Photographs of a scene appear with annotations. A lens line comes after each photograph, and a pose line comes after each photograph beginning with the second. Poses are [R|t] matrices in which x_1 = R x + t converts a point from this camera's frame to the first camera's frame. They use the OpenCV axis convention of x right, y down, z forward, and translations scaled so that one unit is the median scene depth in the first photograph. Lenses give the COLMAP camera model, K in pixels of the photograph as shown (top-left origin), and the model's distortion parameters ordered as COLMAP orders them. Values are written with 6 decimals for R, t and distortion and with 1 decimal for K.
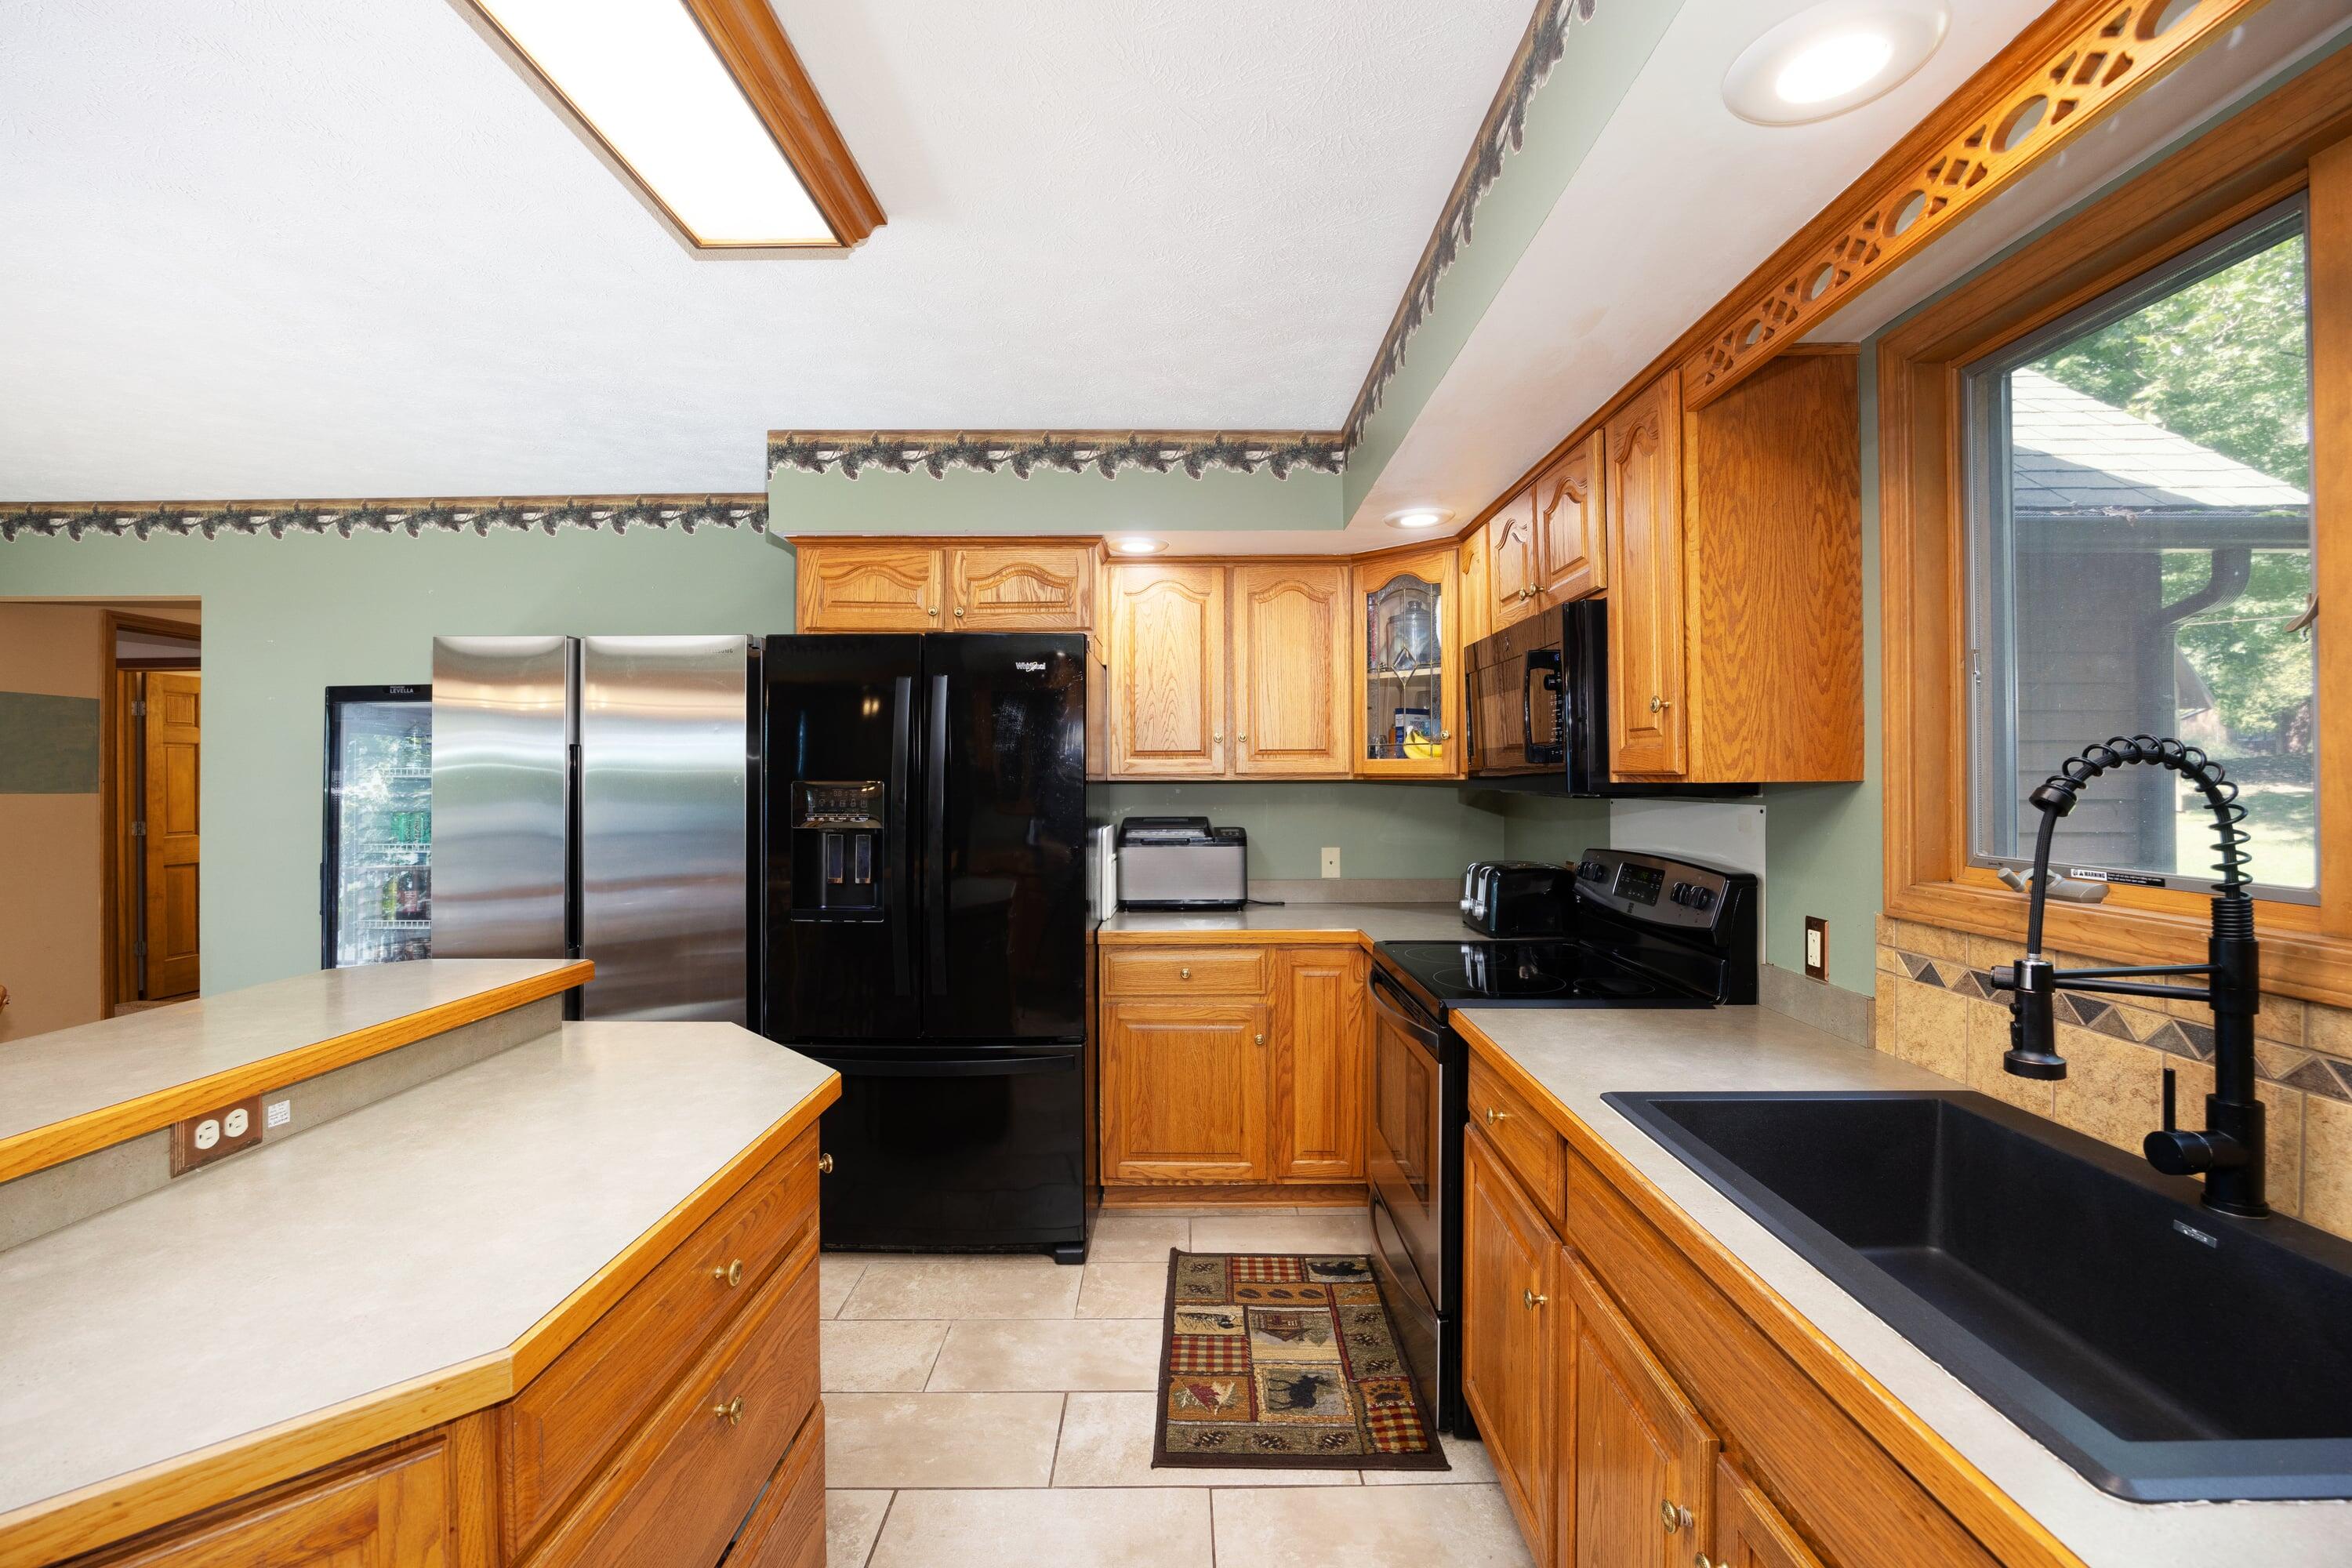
lens RADIAL K [[1021.7, 0, 1183.7], [0, 1021.7, 771.5], [0, 0, 1]] dist [-0.018465, 0.000730]
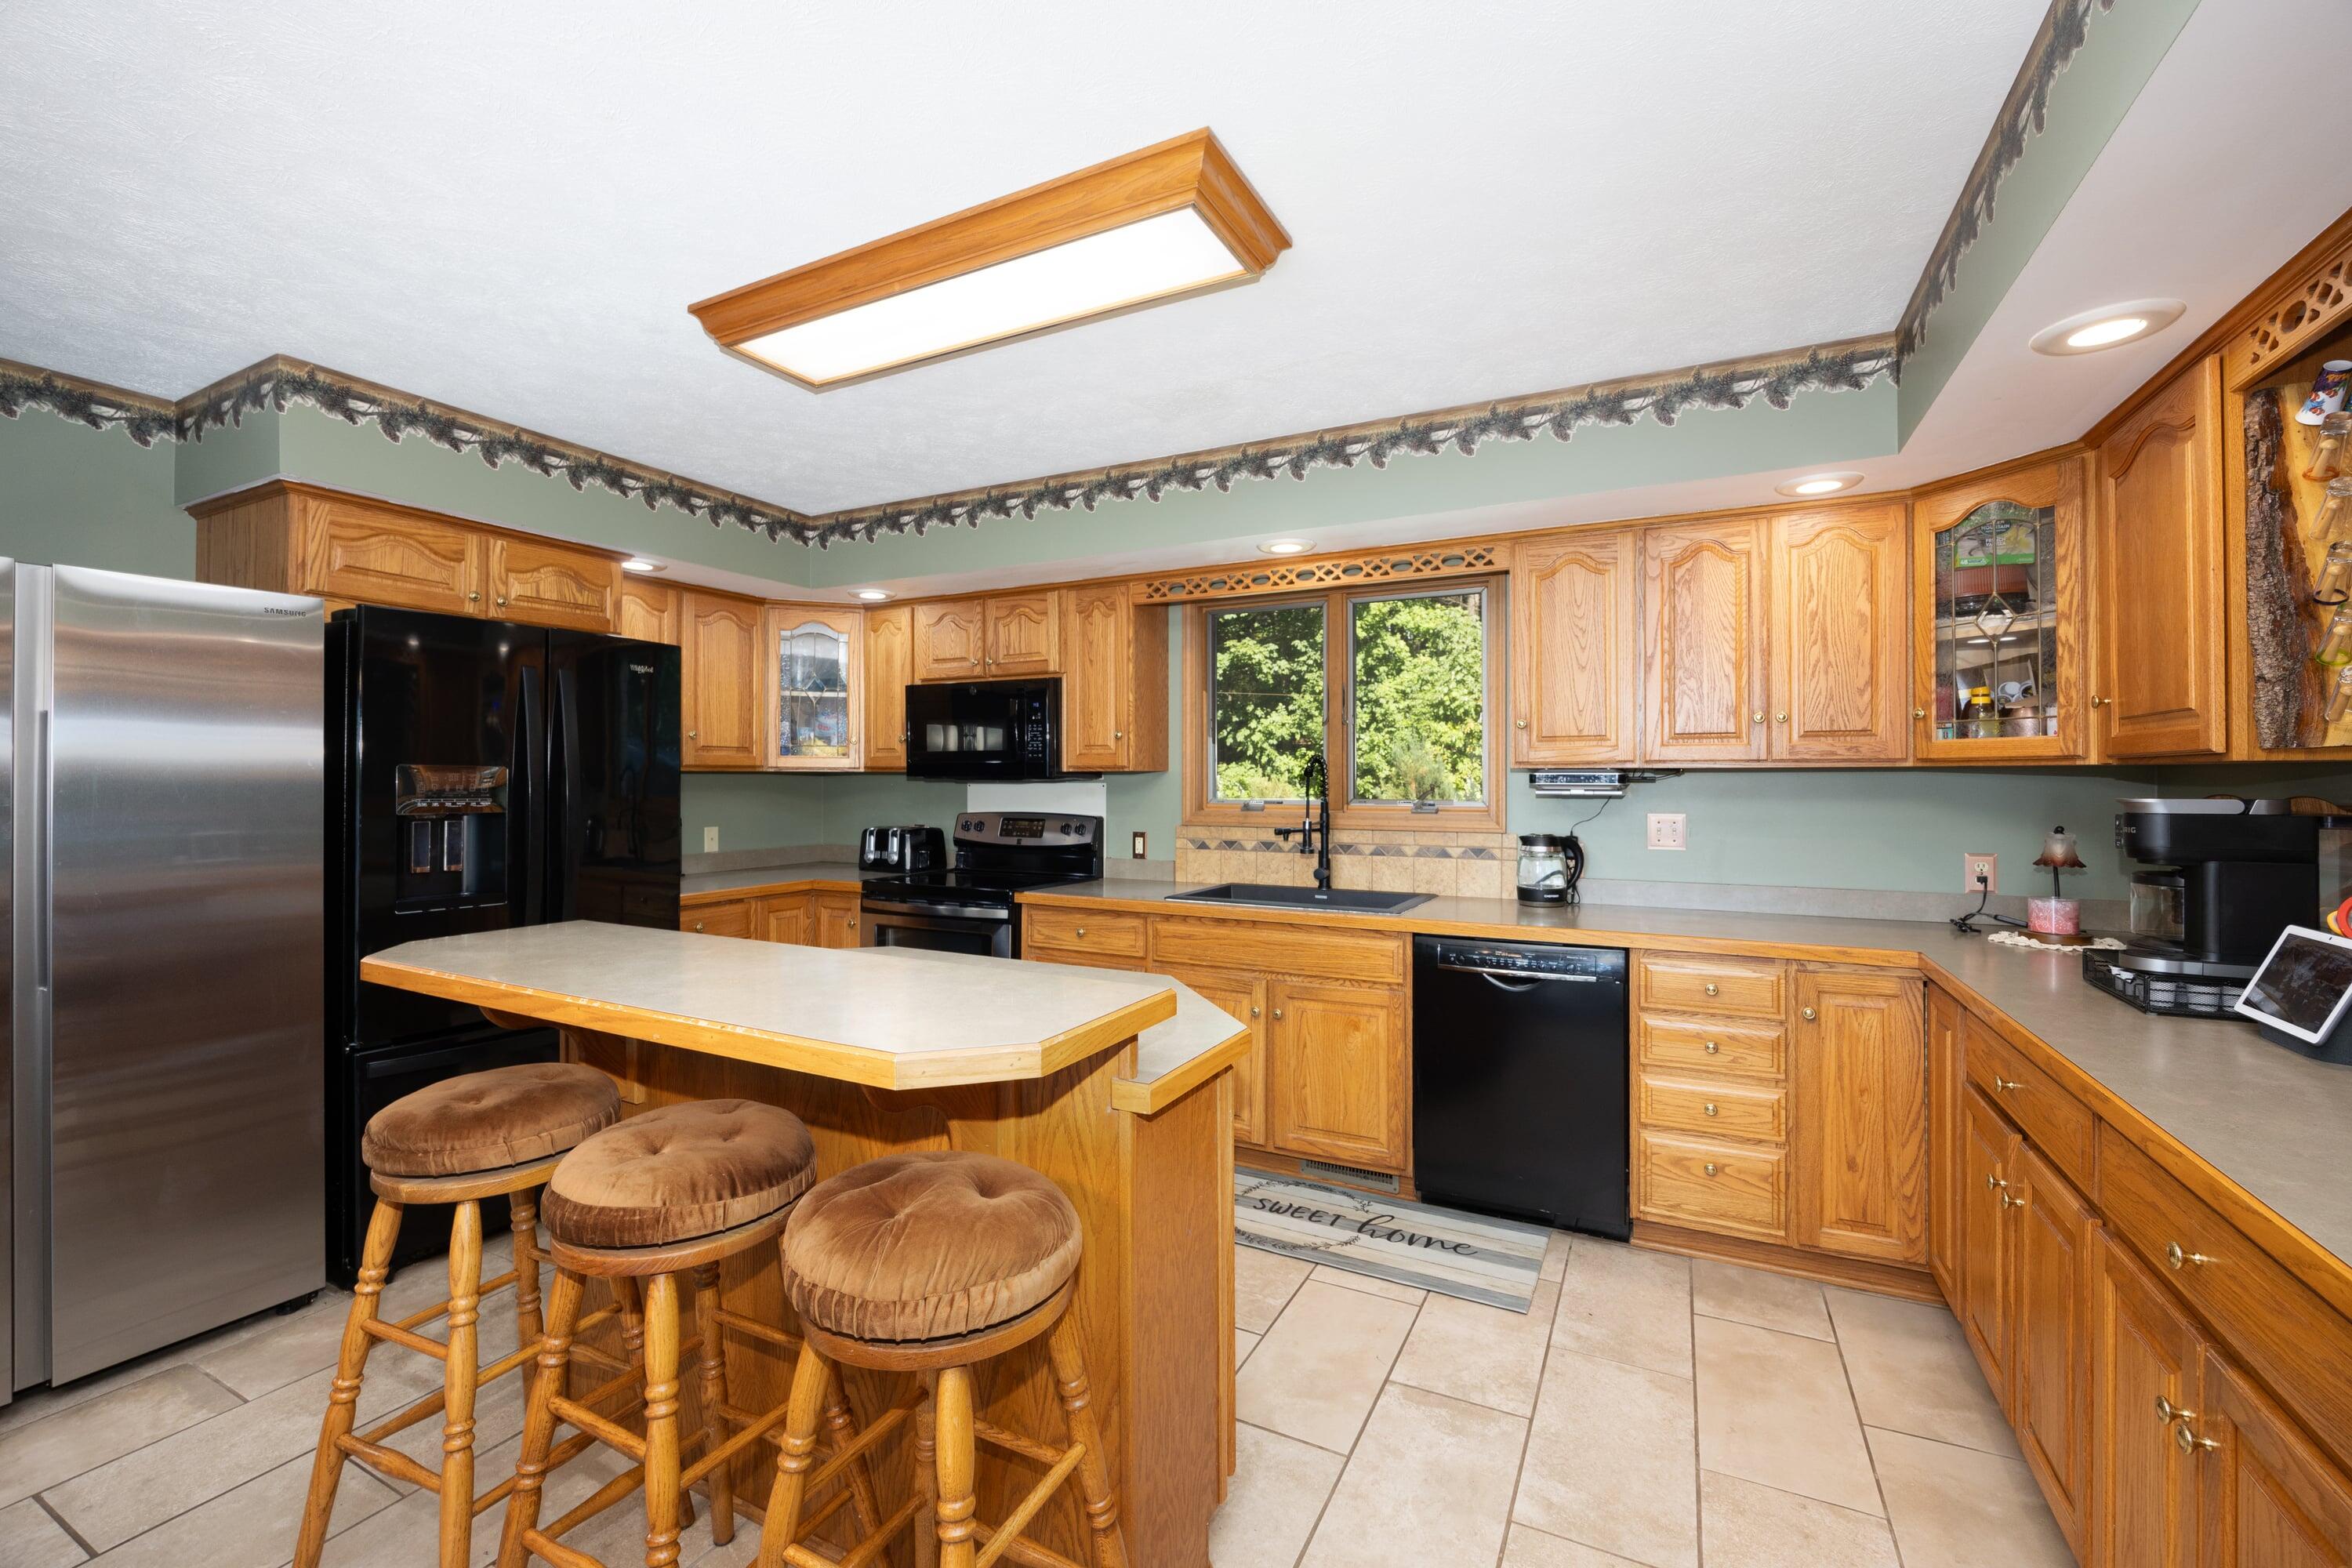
lens RADIAL K [[981.0, 0, 1175.3], [0, 981.0, 781.1], [0, 0, 1]] dist [-0.008390, 0.003967]
pose [[0.462629, 0.000641, 0.886552, -0.807425], [-0.006562, 0.999975, 0.002701, 0.016294], [-0.886528, -0.007067, 0.462621, -0.048193]]
